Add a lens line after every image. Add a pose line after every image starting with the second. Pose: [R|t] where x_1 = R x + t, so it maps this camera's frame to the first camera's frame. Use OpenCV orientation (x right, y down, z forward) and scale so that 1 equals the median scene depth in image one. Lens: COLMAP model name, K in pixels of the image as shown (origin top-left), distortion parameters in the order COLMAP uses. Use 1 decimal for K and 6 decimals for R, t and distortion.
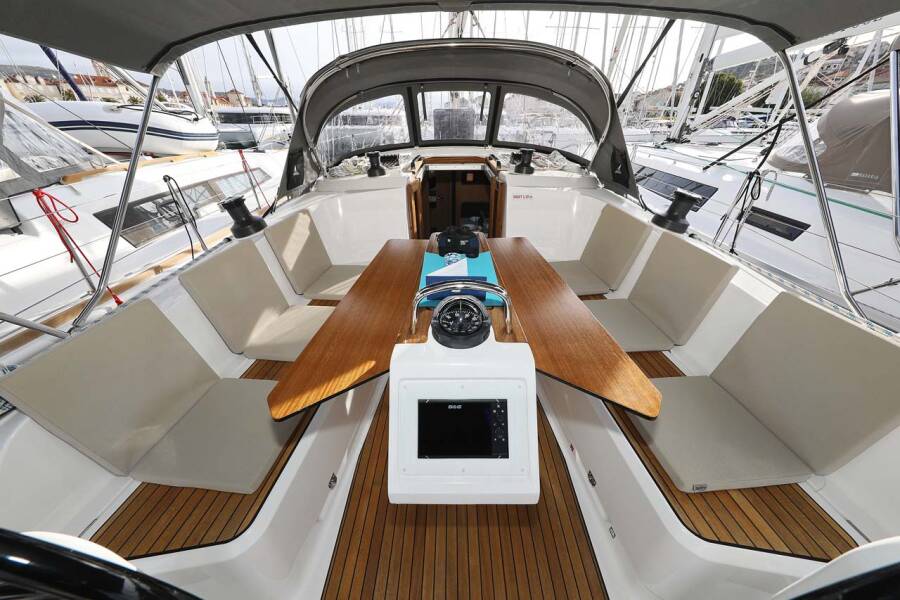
lens RADIAL K [[315.8, 0, 450.0], [0, 315.8, 300.0], [0, 0, 1]] dist [-0.000037, -0.000276]
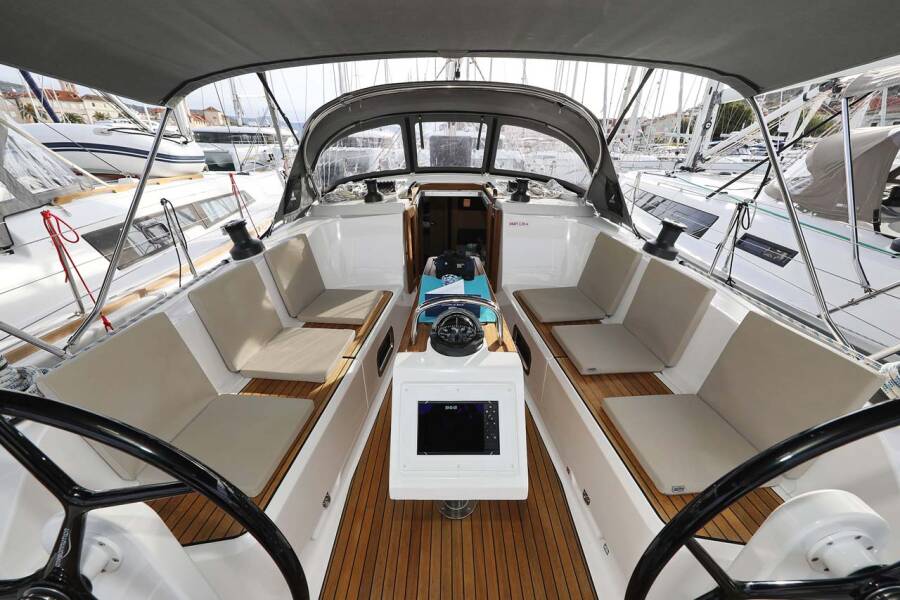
lens RADIAL K [[359.7, 0, 450.0], [0, 359.7, 300.0], [0, 0, 1]] dist [0.000375, 0.000275]
pose [[0.999838, 0.009298, 0.015437, -0.004539], [-0.007622, 0.994412, -0.105294, 0.037236], [-0.016329, 0.105159, 0.994321, -0.112475]]
